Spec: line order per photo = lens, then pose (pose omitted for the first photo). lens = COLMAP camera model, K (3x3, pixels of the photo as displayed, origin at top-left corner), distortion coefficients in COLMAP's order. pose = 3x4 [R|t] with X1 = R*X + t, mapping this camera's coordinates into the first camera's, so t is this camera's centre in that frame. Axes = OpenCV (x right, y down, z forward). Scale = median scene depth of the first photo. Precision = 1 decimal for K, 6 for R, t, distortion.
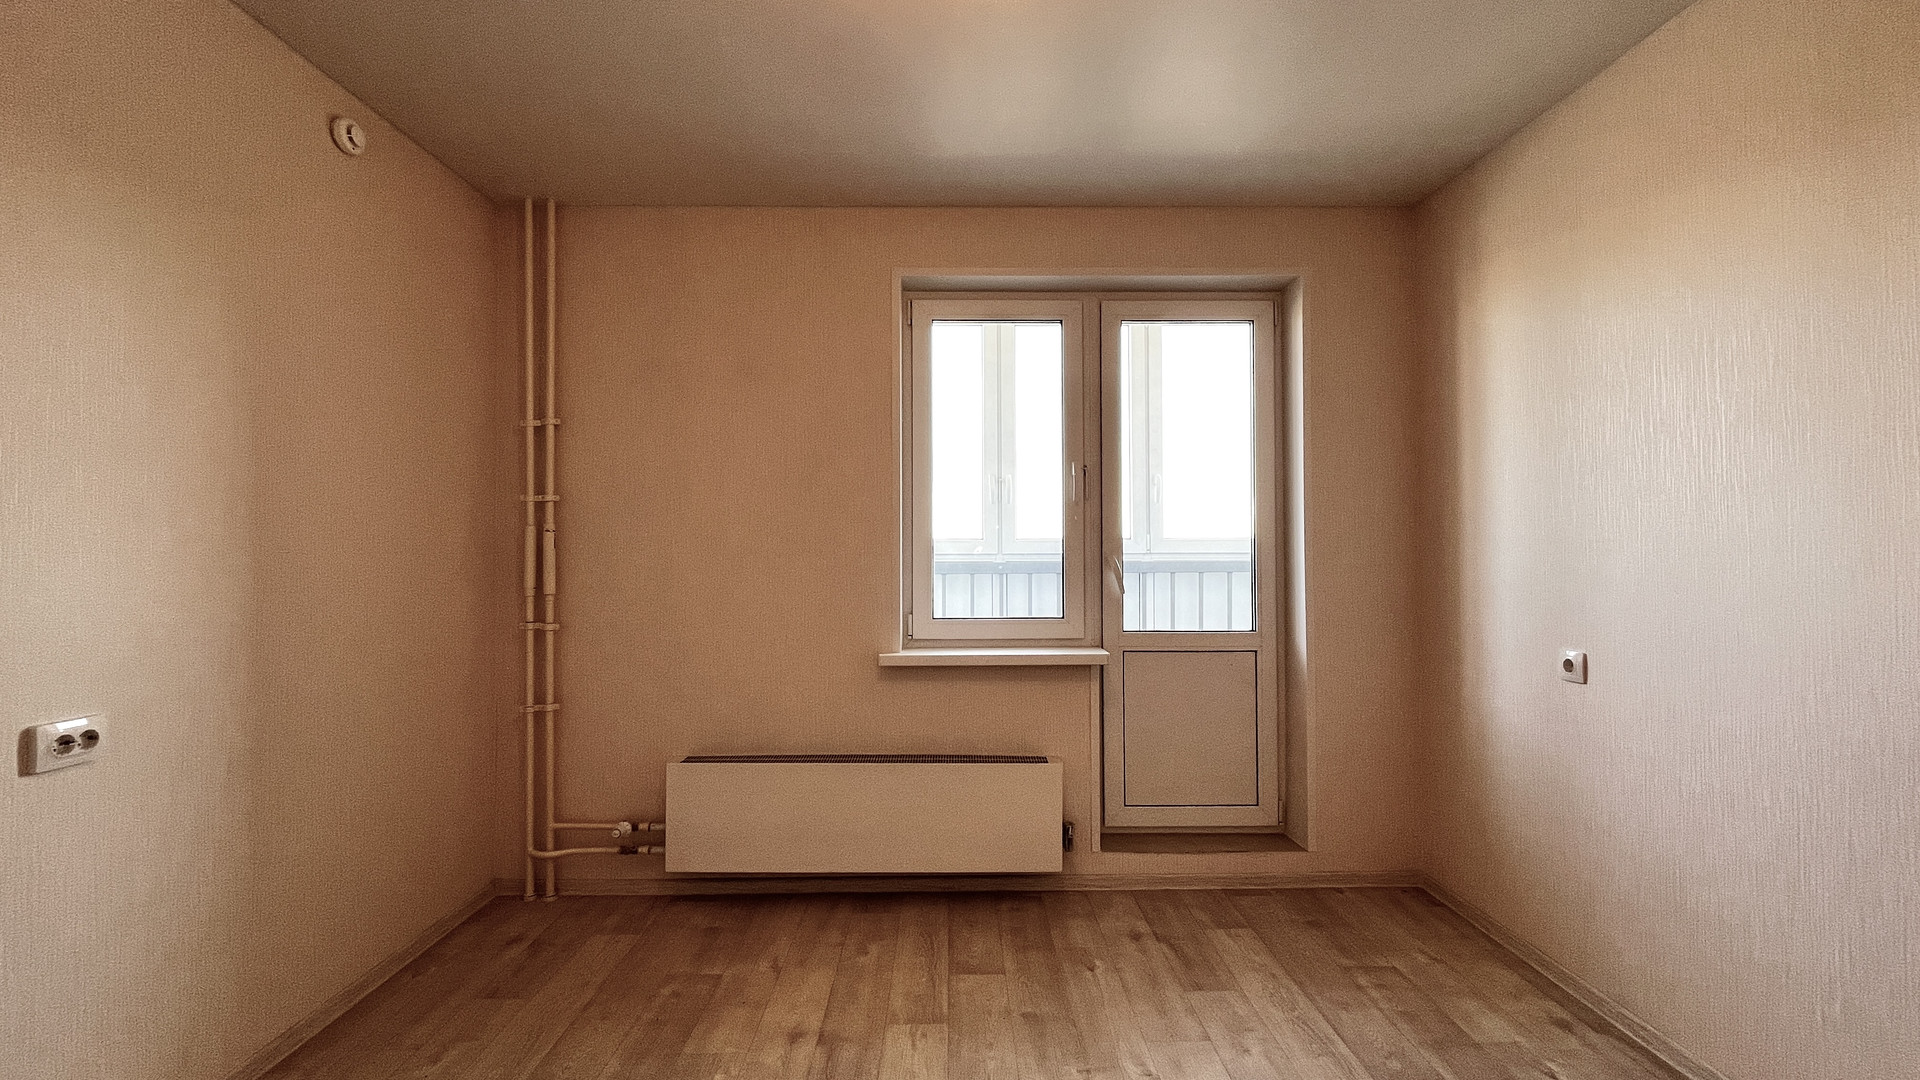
lens RADIAL K [[782.8, 0, 957.9], [0, 782.8, 544.1], [0, 0, 1]] dist [-0.001121, -0.000908]
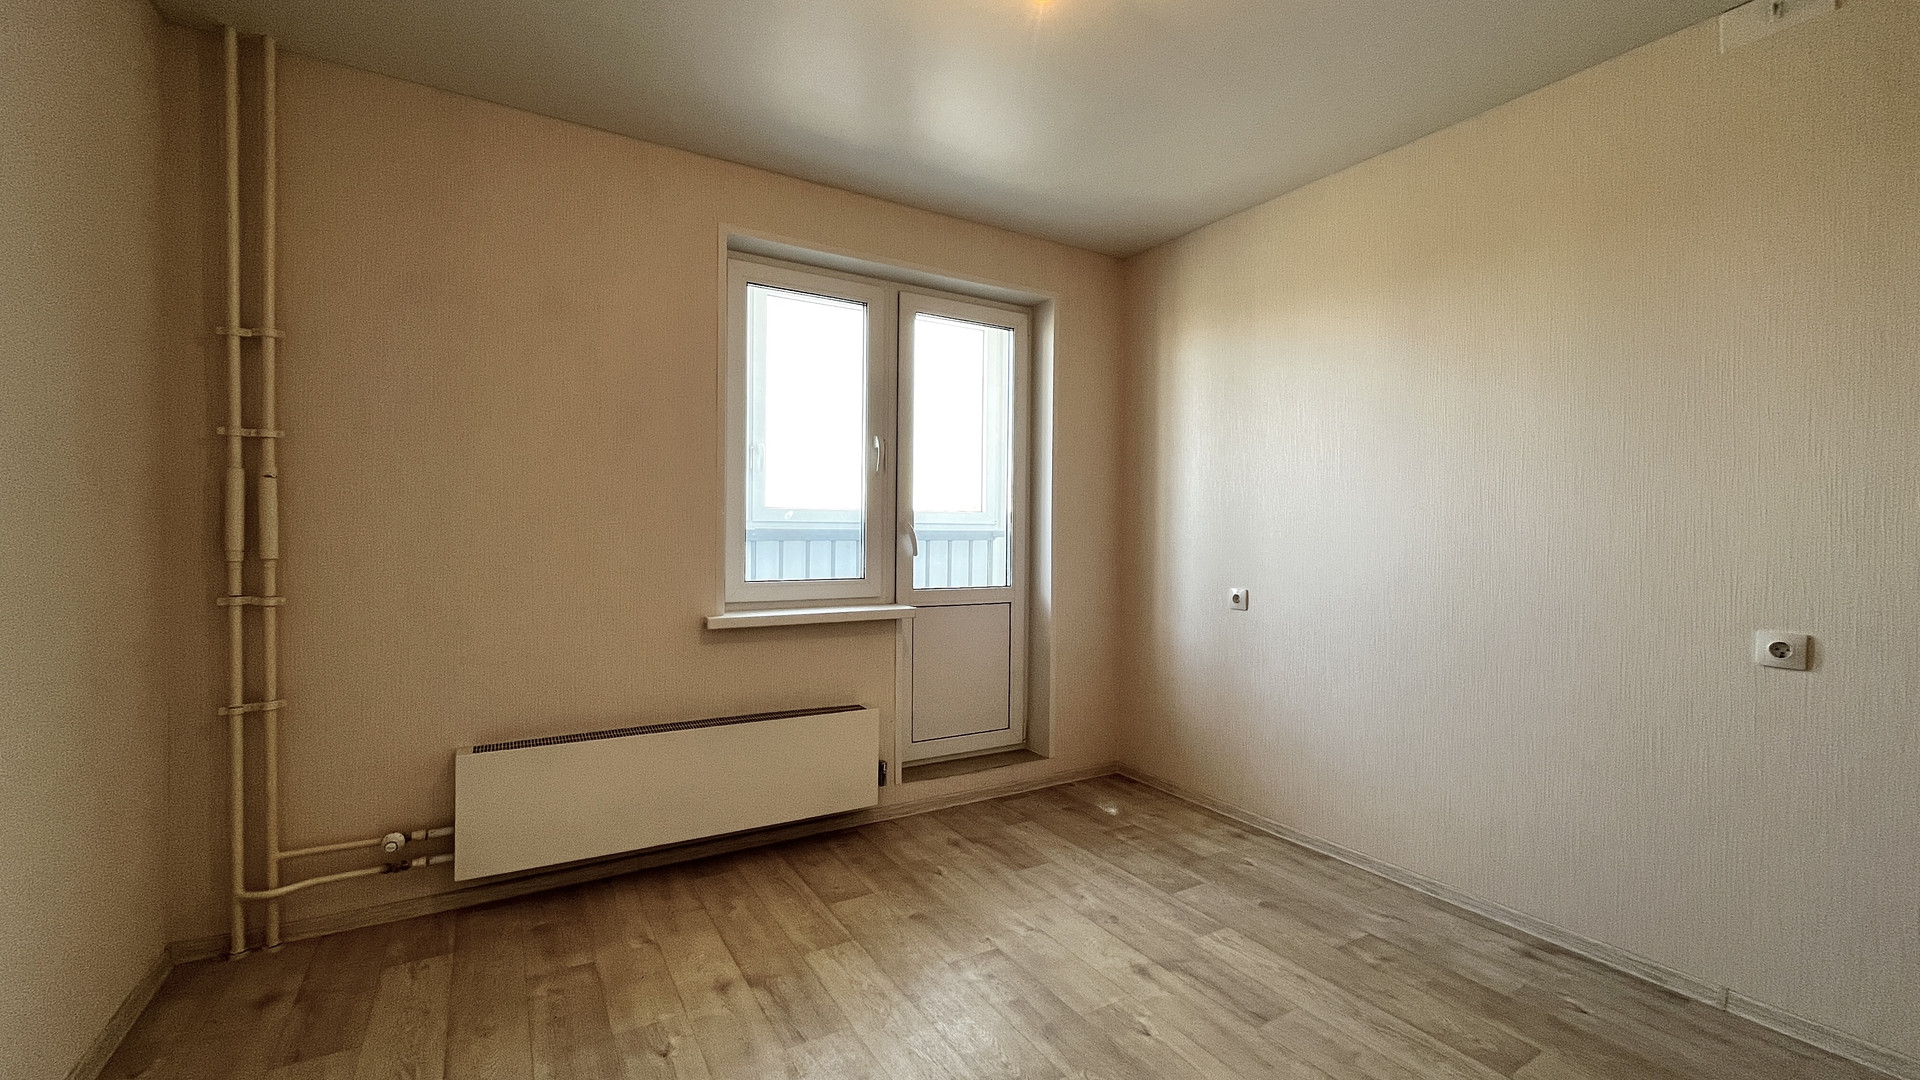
lens RADIAL K [[782.8, 0, 961.8], [0, 782.8, 547.7], [0, 0, 1]] dist [-0.001121, -0.000908]
pose [[0.861547, -0.000072, 0.507678, -0.325821], [-0.016340, 0.999478, 0.027871, 0.020130], [-0.507415, -0.032308, 0.861096, -0.006632]]
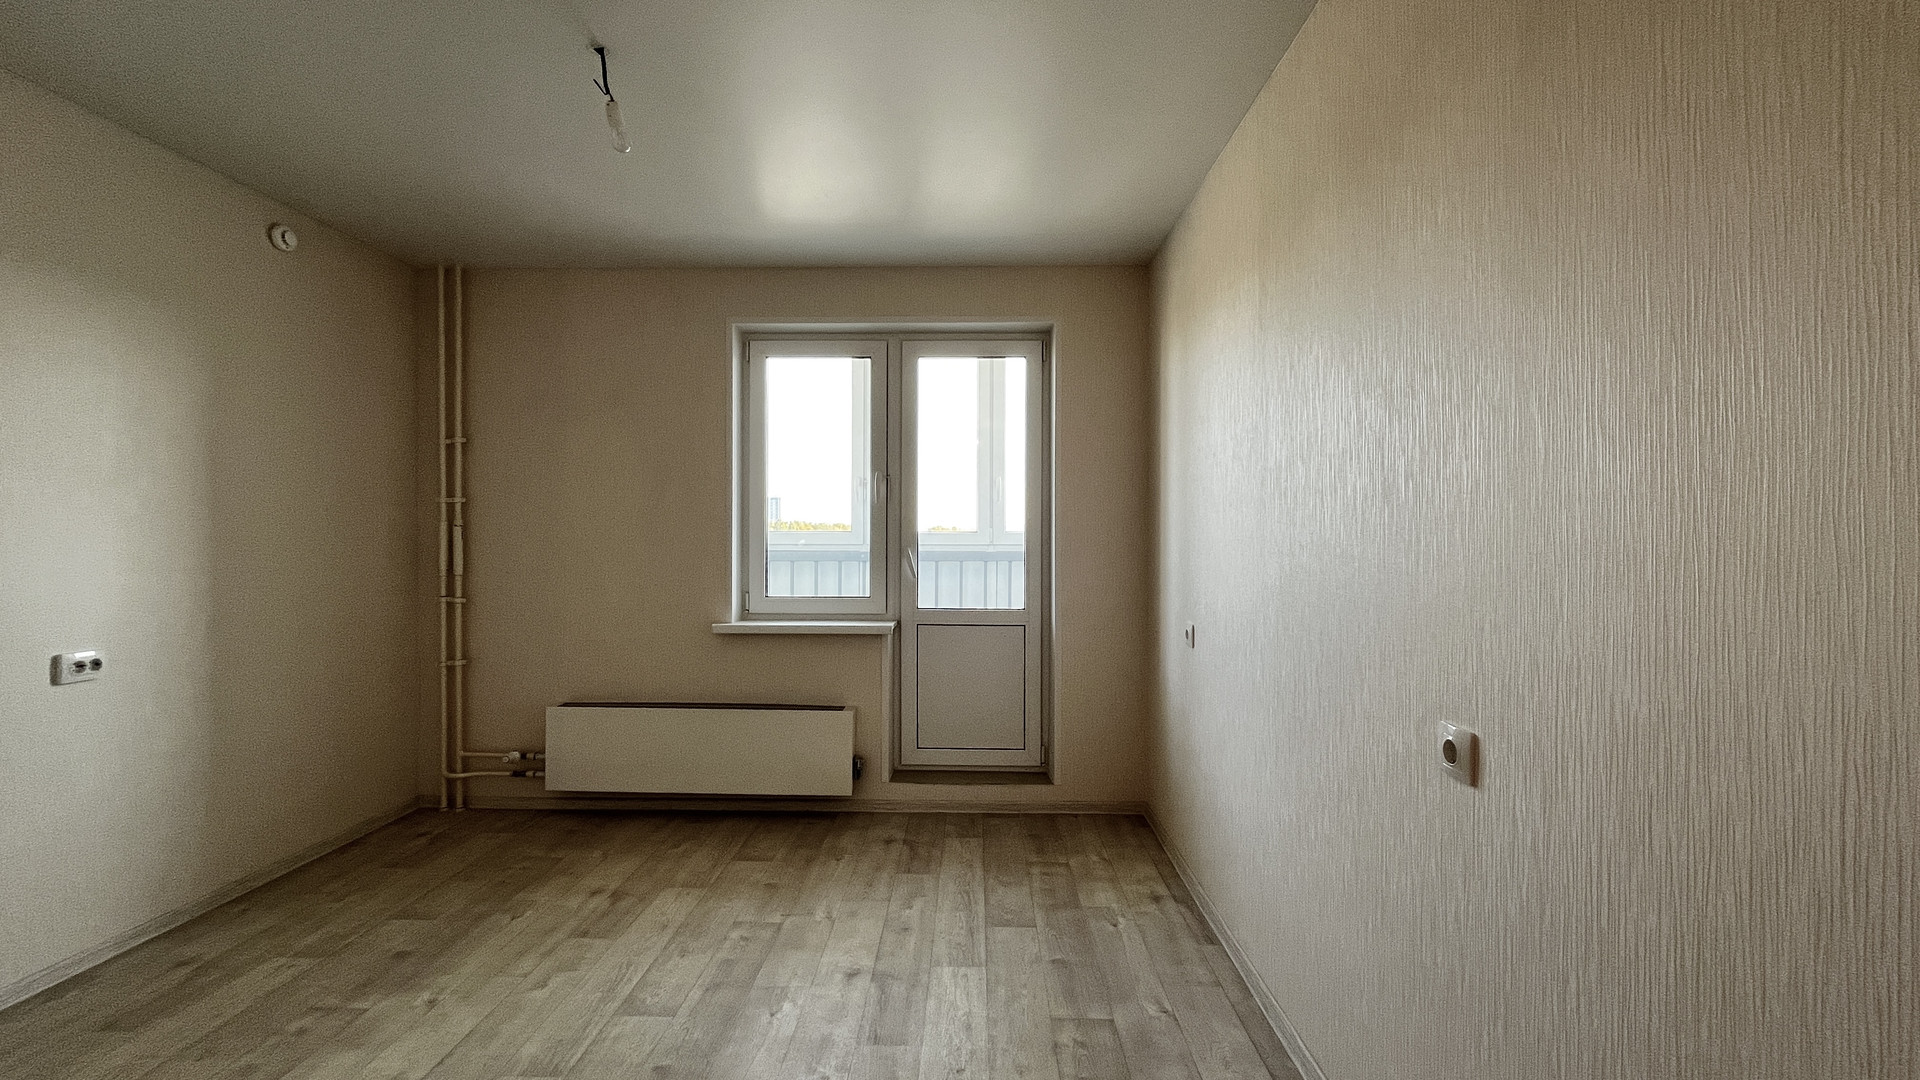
lens RADIAL K [[782.8, 0, 958.7], [0, 782.8, 544.5], [0, 0, 1]] dist [-0.001121, -0.000908]
pose [[0.999447, 0.006827, -0.032529, 0.342668], [-0.006281, 0.999838, 0.016871, -0.012746], [0.032639, -0.016657, 0.999328, -0.257977]]
